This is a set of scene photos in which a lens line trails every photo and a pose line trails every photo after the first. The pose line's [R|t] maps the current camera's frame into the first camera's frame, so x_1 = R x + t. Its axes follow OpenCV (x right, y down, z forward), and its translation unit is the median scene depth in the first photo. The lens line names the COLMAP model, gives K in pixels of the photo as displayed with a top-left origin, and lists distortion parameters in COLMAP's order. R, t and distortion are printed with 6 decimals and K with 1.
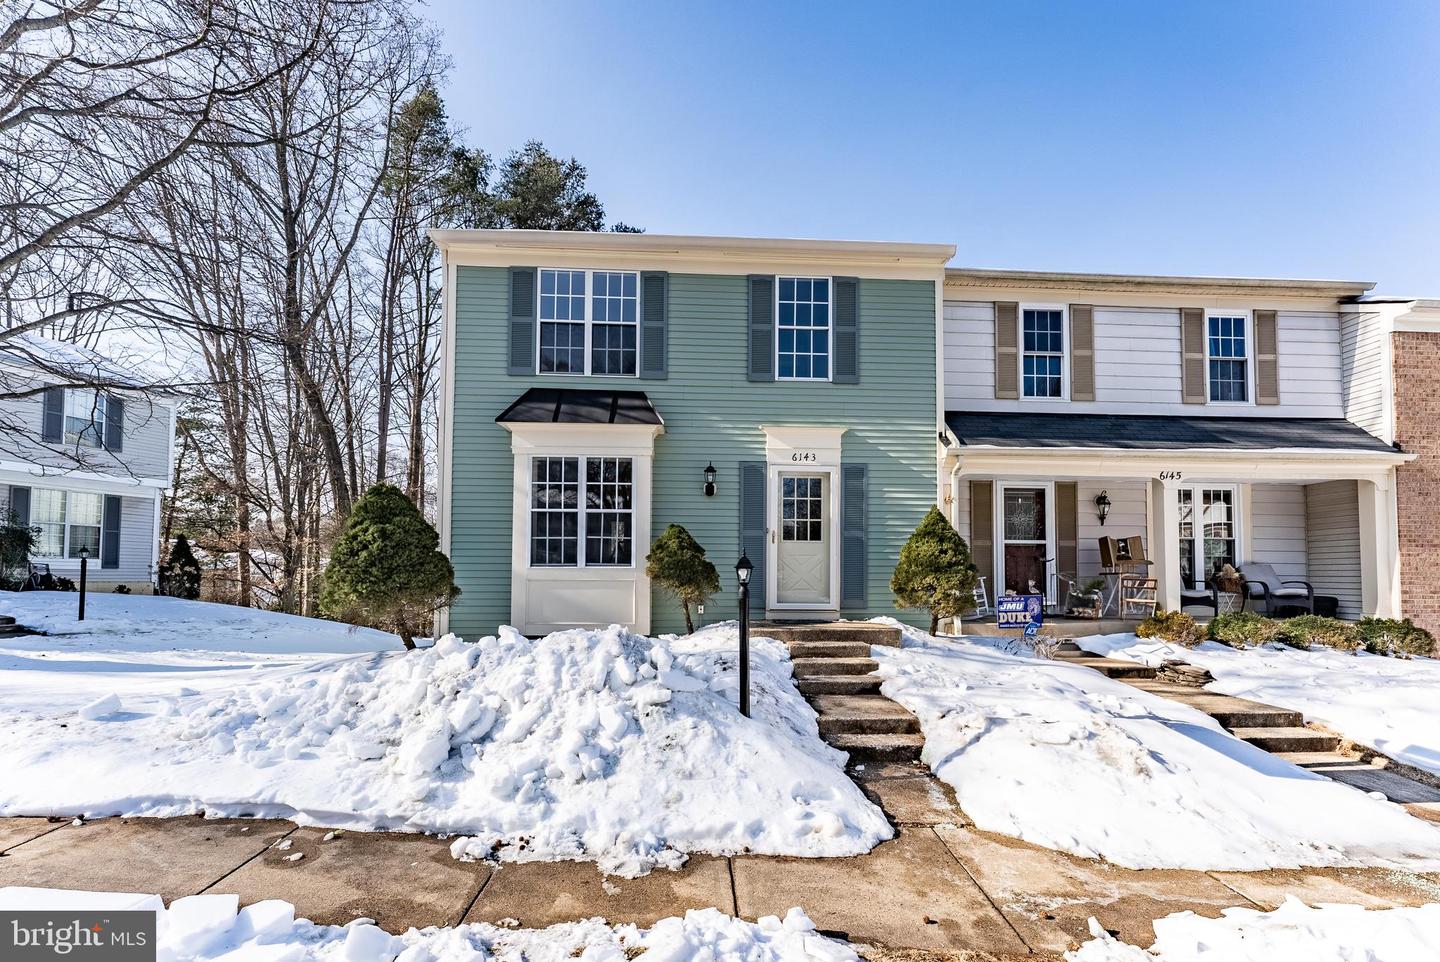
lens RADIAL K [[587.5, 0, 776.1], [0, 587.5, 554.9], [0, 0, 1]] dist [0.000515, -0.000282]
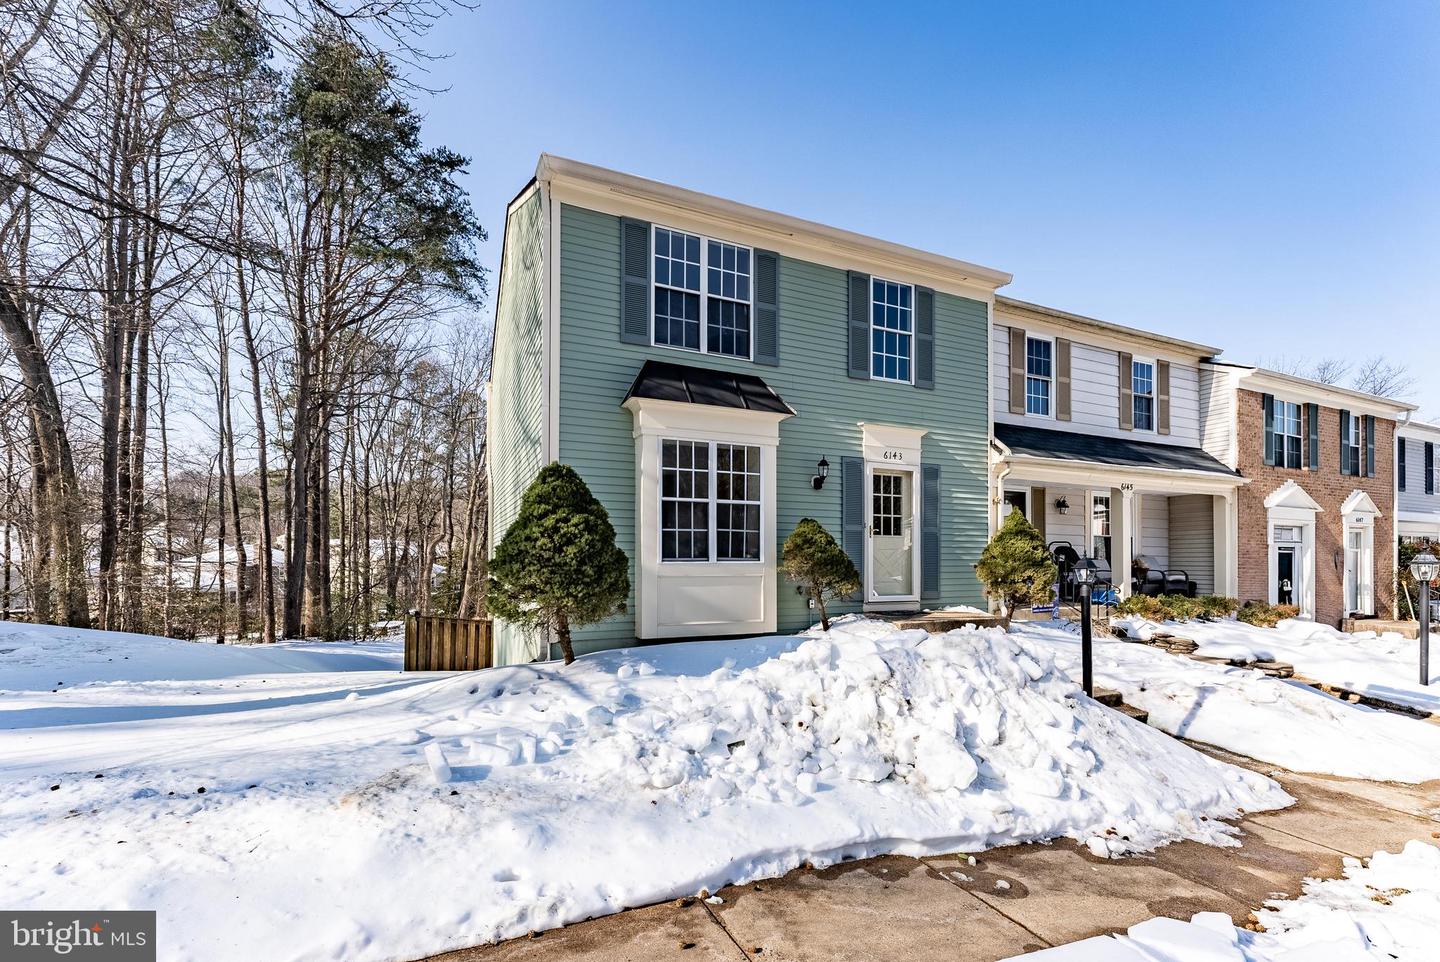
lens RADIAL K [[587.5, 0, 777.1], [0, 587.5, 556.3], [0, 0, 1]] dist [0.000515, -0.000282]
pose [[0.937560, 0.001598, 0.347821, -0.513767], [-0.011478, 0.999587, 0.026348, -0.012591], [-0.347635, -0.028695, 0.937191, 0.086864]]
